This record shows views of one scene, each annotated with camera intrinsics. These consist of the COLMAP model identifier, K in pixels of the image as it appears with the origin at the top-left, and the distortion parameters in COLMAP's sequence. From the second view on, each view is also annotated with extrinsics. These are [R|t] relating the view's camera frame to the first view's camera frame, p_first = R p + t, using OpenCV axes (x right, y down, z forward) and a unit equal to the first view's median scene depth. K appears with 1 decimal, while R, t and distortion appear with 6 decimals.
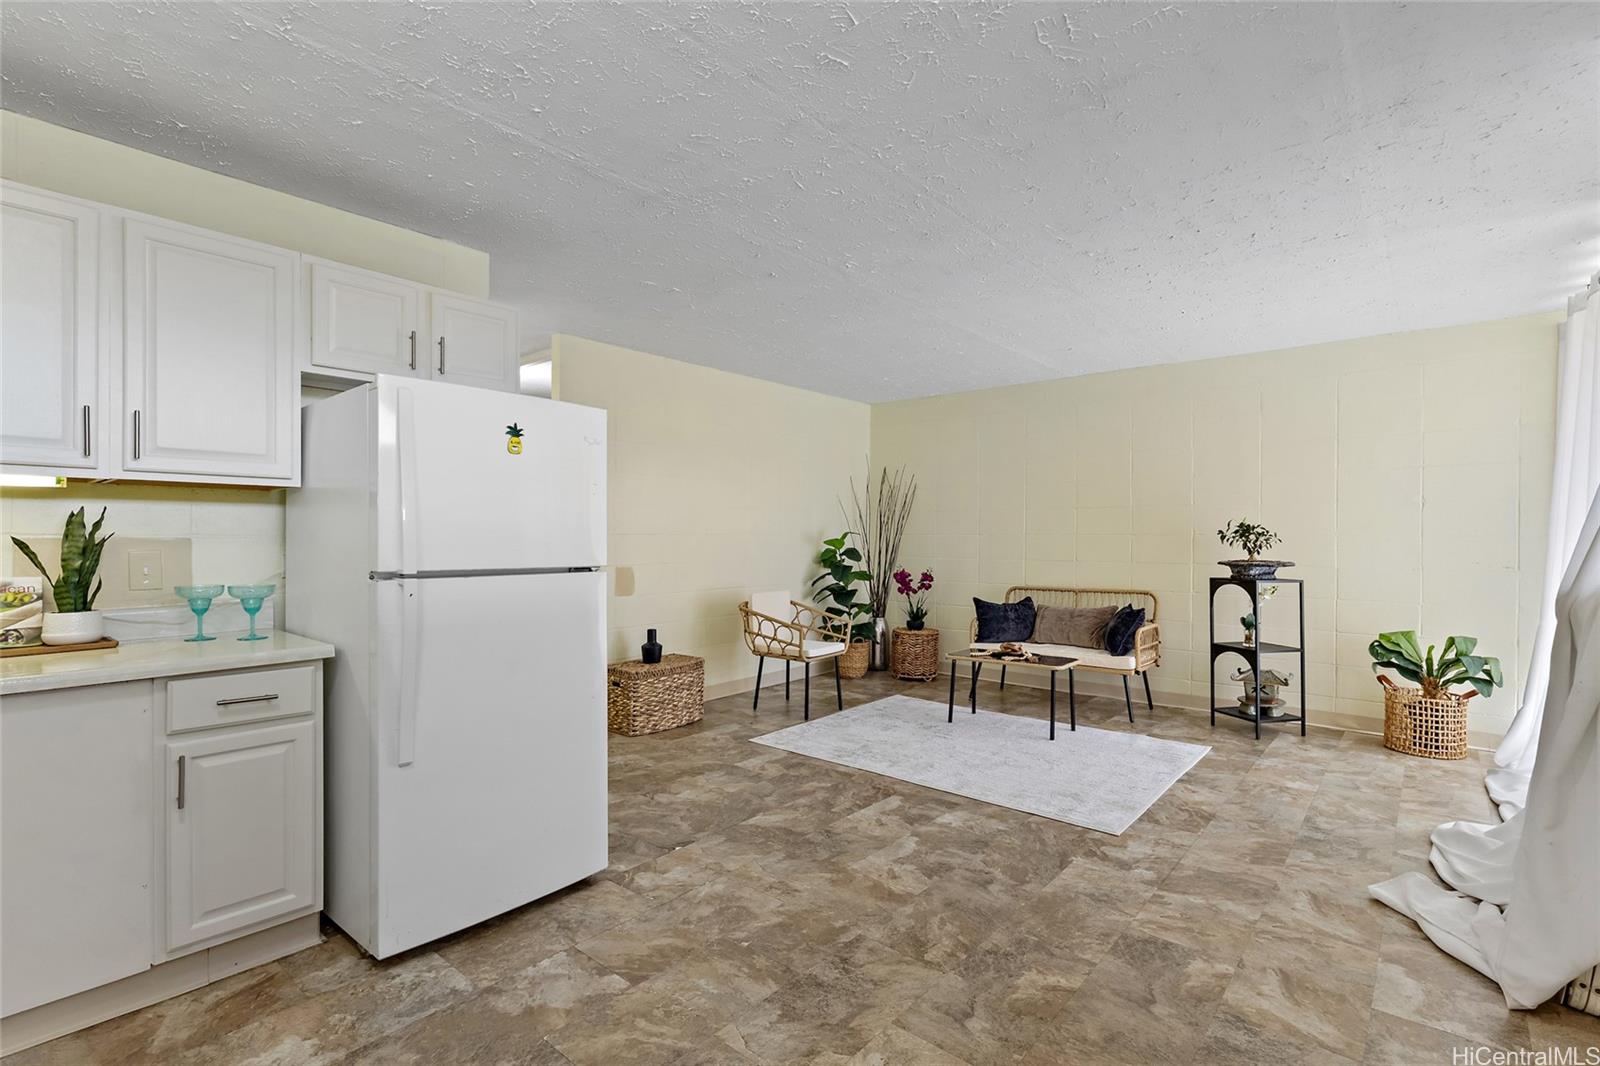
lens RADIAL K [[736.9, 0, 795.6], [0, 736.9, 543.3], [0, 0, 1]] dist [0.003589, 0.001004]
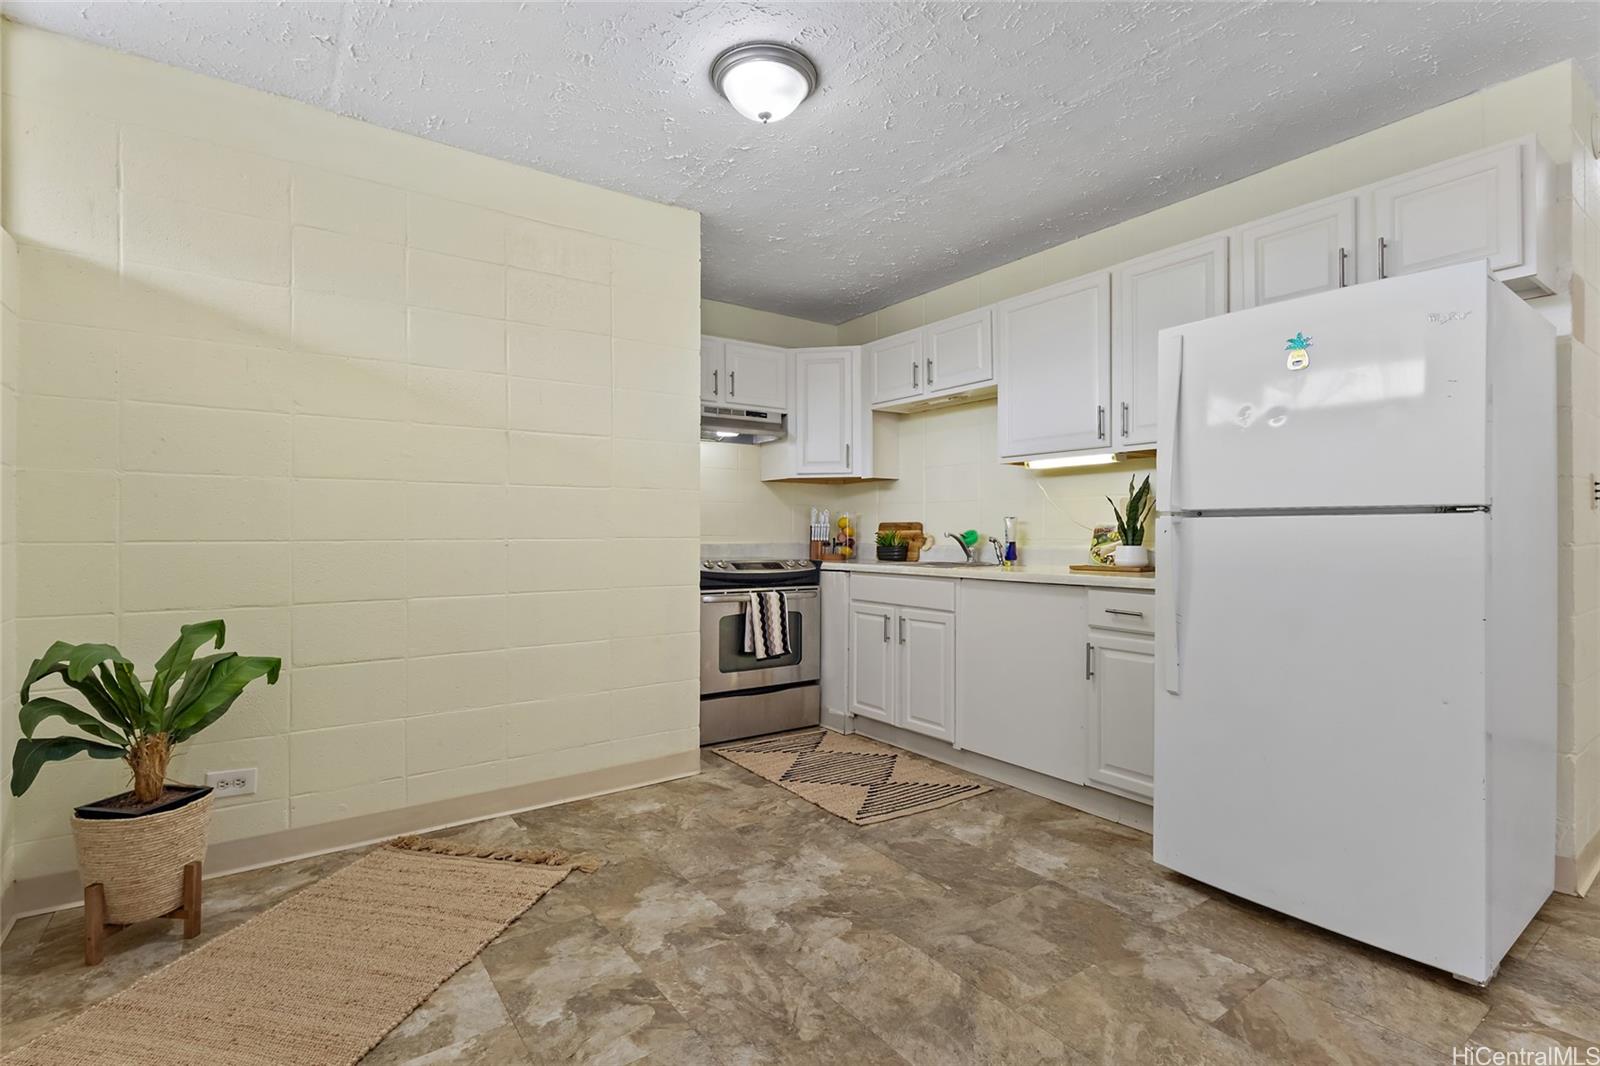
lens RADIAL K [[736.9, 0, 790.8], [0, 736.9, 532.0], [0, 0, 1]] dist [0.003589, 0.001004]
pose [[-0.242491, -0.010707, -0.970095, 0.365360], [-0.011723, 0.999898, -0.008105, 0.050475], [0.970083, 0.009407, -0.242592, 0.422631]]
